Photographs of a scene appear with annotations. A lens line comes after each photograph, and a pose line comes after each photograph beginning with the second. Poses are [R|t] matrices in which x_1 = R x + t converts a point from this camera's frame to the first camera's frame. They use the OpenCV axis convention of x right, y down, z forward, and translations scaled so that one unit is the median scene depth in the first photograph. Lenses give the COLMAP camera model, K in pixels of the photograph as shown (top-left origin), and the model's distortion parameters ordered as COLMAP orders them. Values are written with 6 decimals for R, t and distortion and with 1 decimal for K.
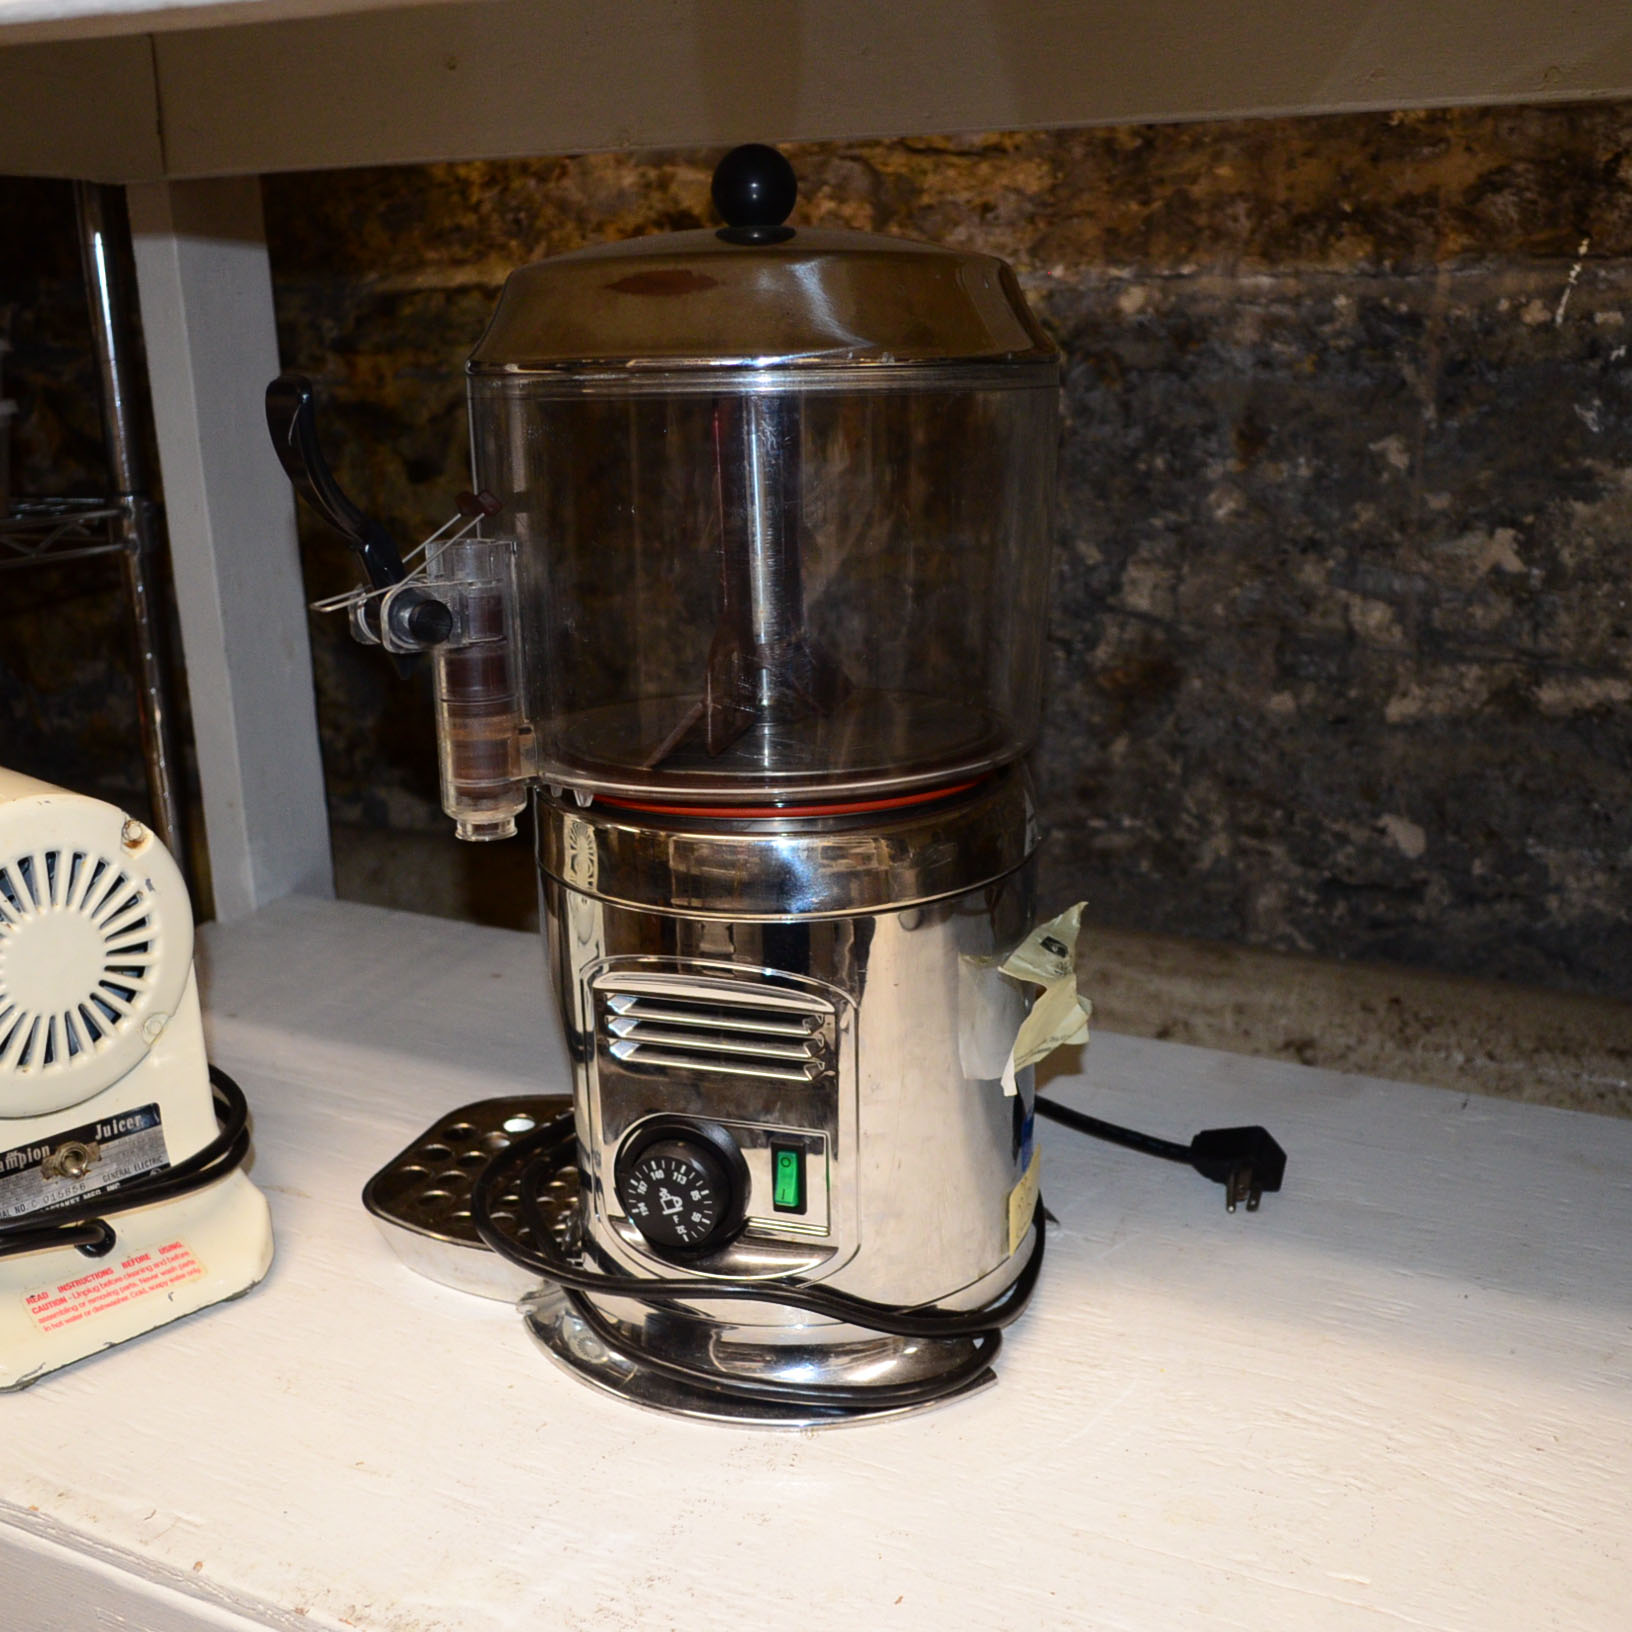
lens RADIAL K [[1757.4, 0, 869.1], [0, 1757.4, 815.7], [0, 0, 1]] dist [-0.017639, 0.000000]
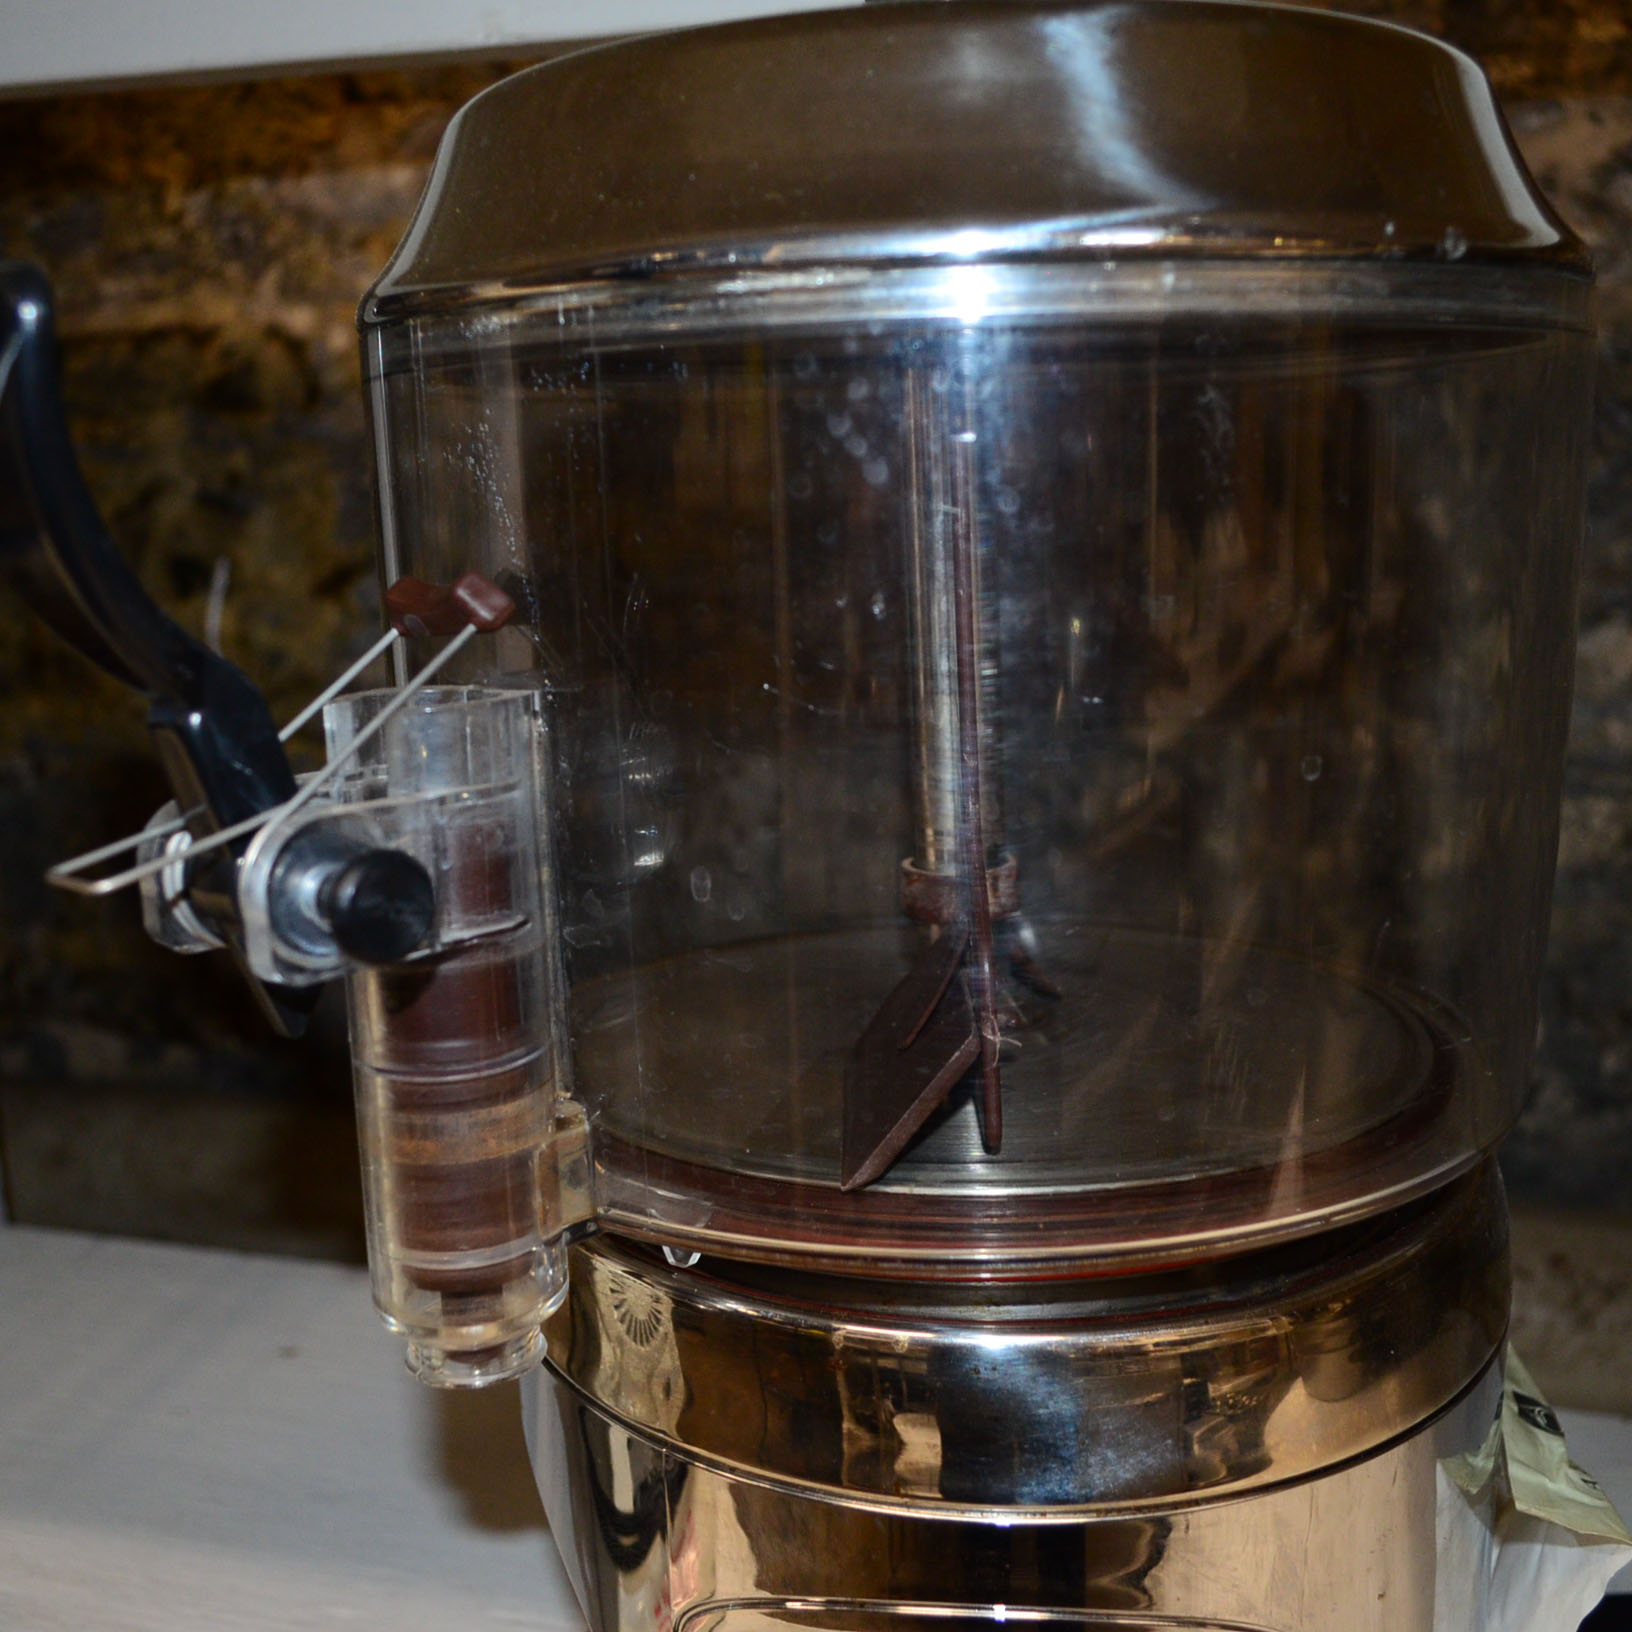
lens RADIAL K [[1757.4, 0, 832.6], [0, 1757.4, 822.6], [0, 0, 1]] dist [-0.017639, 0.000000]
pose [[0.983513, -0.049486, 0.173937, -0.110738], [0.060238, 0.996550, -0.057088, -0.050871], [-0.170512, 0.066625, 0.983101, 0.305953]]
